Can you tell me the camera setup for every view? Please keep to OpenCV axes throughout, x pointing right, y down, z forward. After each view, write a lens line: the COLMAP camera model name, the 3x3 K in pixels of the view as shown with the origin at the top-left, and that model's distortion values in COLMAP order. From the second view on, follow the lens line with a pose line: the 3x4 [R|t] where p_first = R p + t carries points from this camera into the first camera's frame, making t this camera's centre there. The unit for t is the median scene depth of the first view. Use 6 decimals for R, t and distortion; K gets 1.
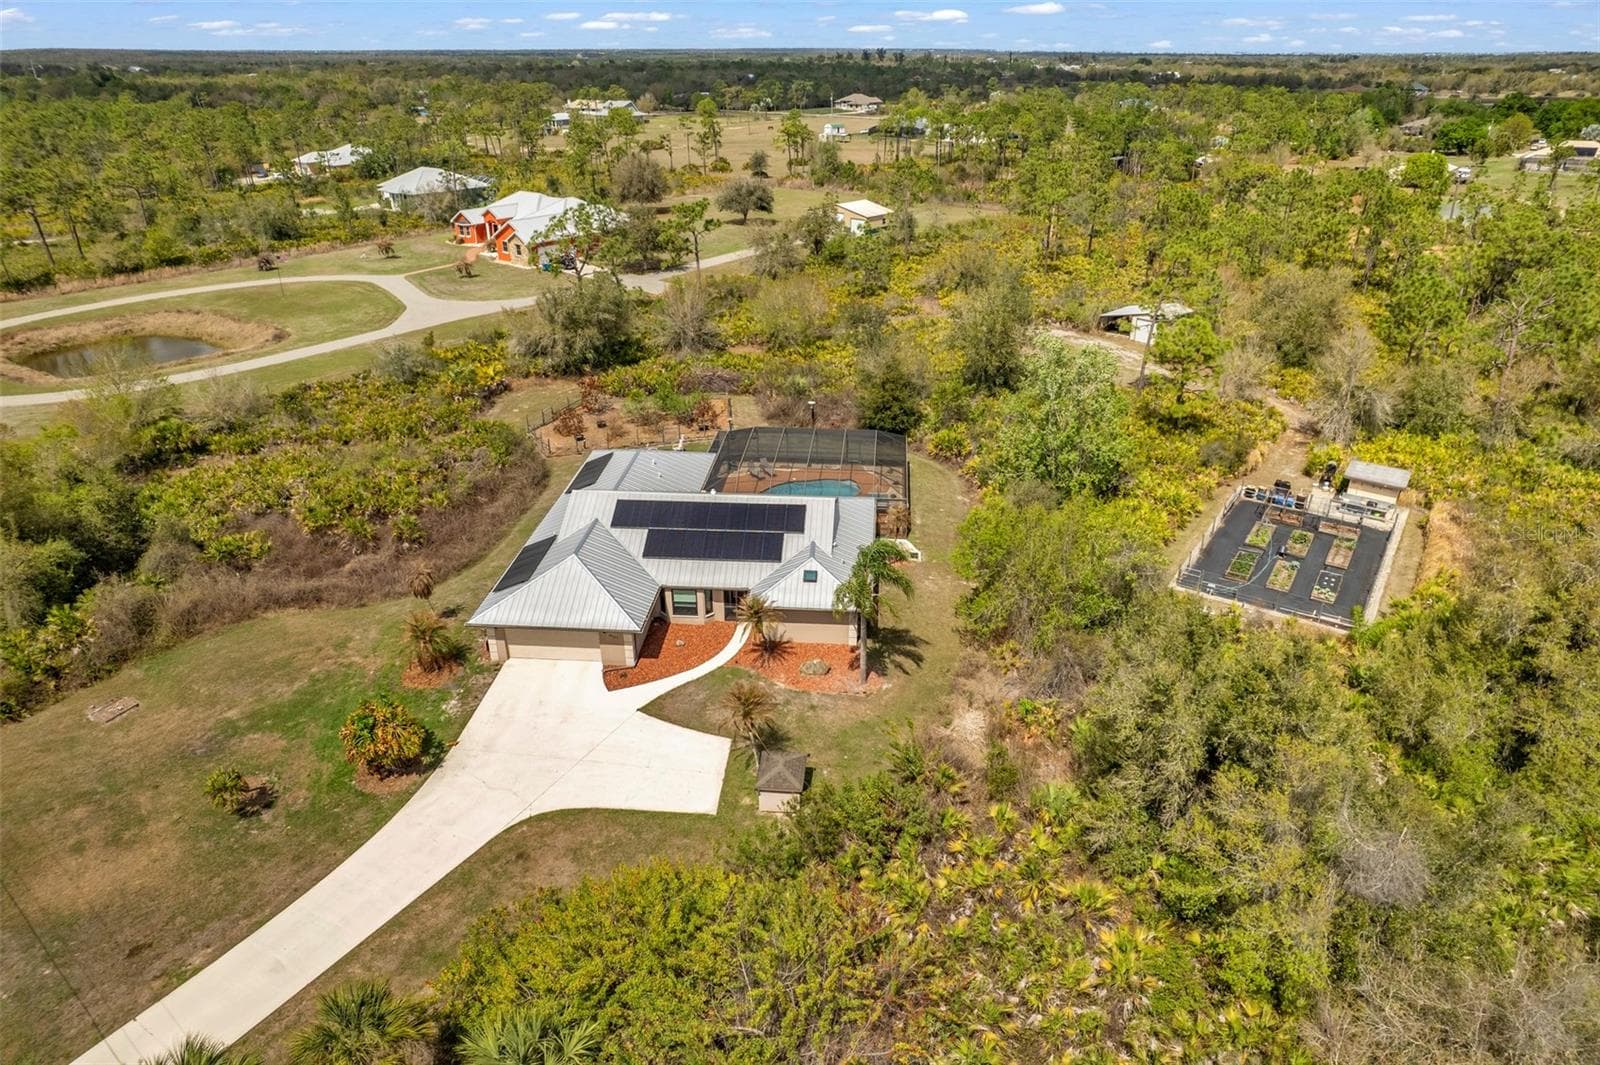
lens RADIAL K [[1036.5, 0, 804.0], [0, 1036.5, 536.7], [0, 0, 1]] dist [-0.086345, 0.080626]
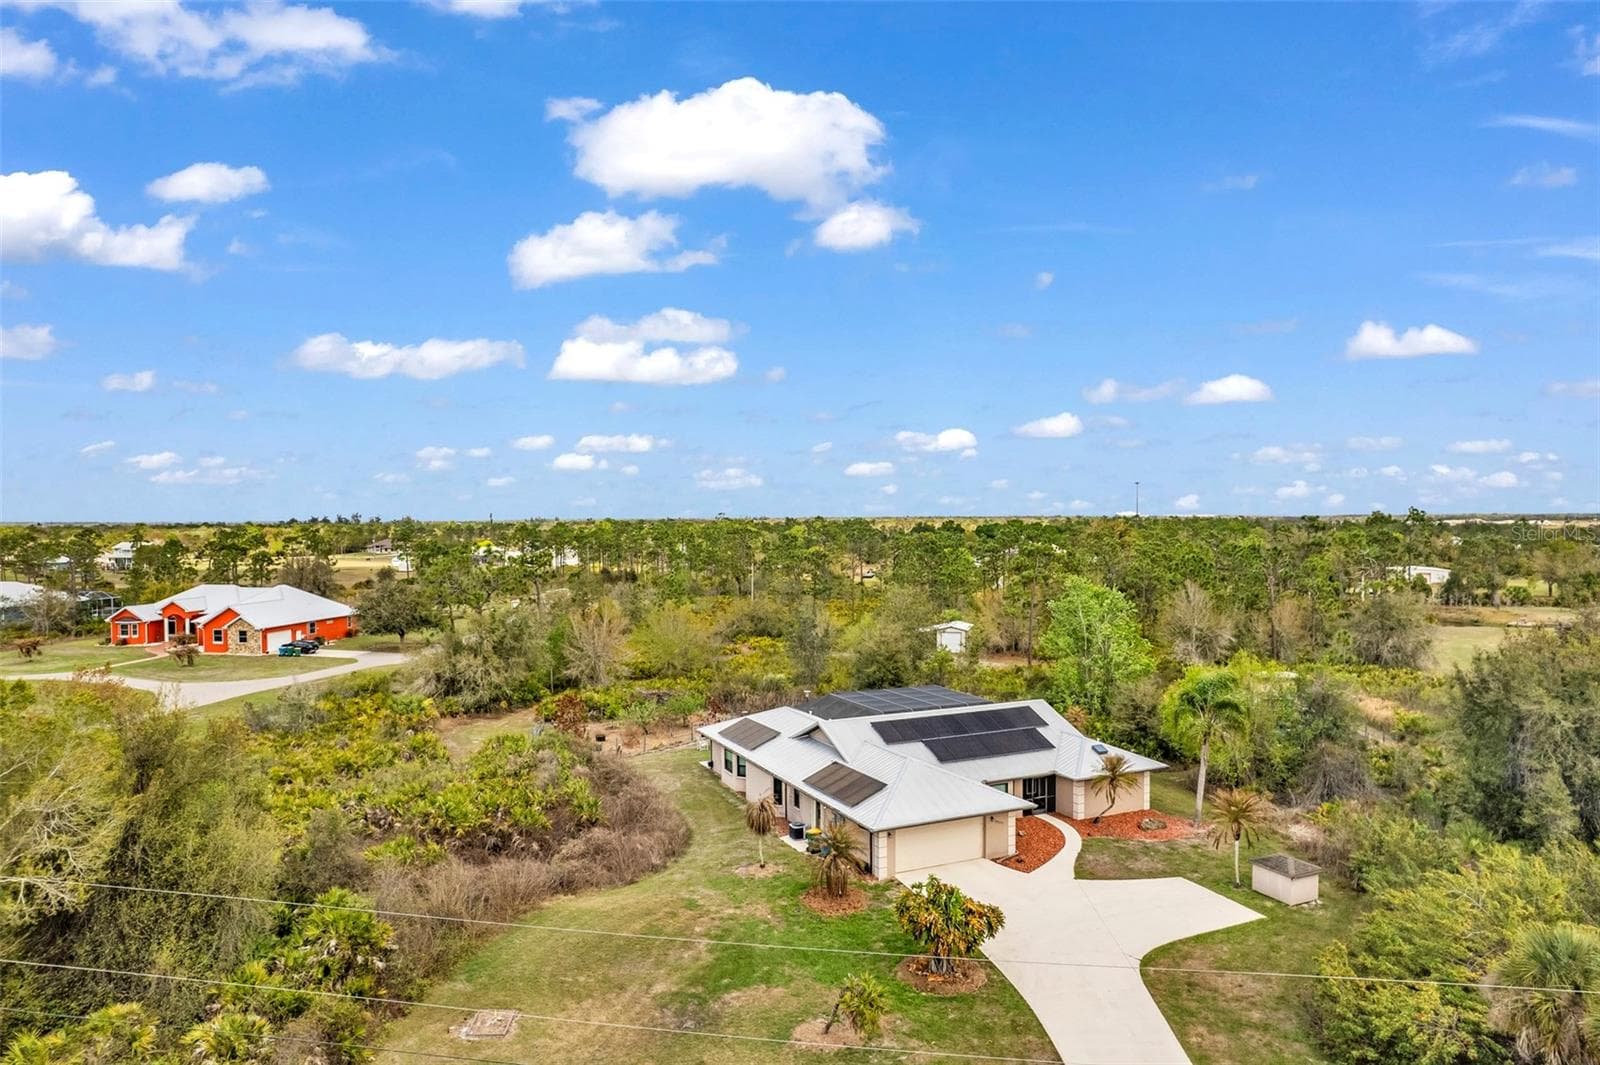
lens RADIAL K [[1036.5, 0, 804.0], [0, 1036.5, 536.7], [0, 0, 1]] dist [-0.086345, 0.080626]
pose [[0.871426, -0.013405, 0.490343, -0.658355], [0.217675, 0.906379, -0.362070, 0.132755], [-0.439583, 0.422253, 0.792760, 0.175920]]
